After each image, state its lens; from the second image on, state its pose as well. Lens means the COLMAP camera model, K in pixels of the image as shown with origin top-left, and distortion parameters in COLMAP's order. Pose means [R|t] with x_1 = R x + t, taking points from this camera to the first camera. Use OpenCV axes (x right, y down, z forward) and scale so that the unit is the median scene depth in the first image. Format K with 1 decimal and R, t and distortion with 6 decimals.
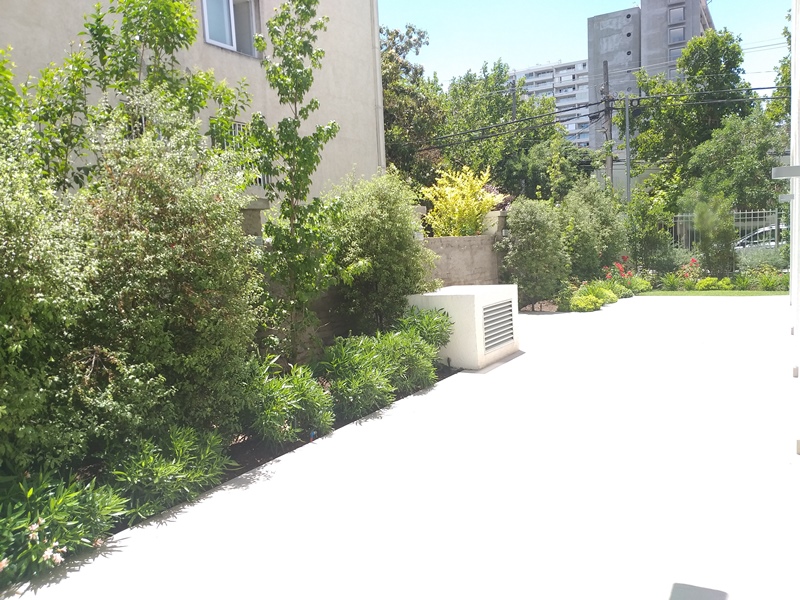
lens RADIAL K [[621.5, 0, 400.0], [0, 621.5, 300.0], [0, 0, 1]] dist [-0.002692, -0.001913]
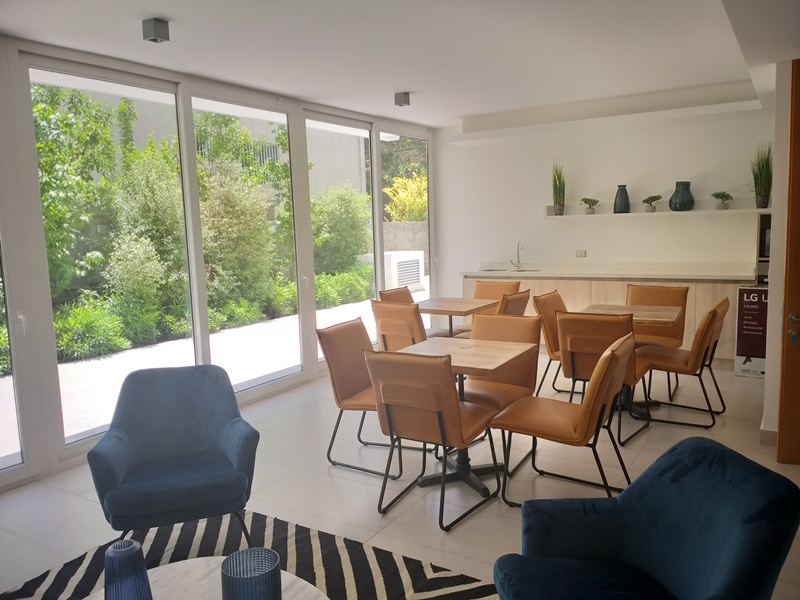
lens RADIAL K [[621.5, 0, 400.0], [0, 621.5, 300.0], [0, 0, 1]] dist [-0.002692, -0.001913]
pose [[0.999906, 0.006627, -0.012017, 0.221444], [-0.006356, 0.999728, 0.022420, 0.111477], [0.012163, -0.022341, 0.999676, -1.069951]]
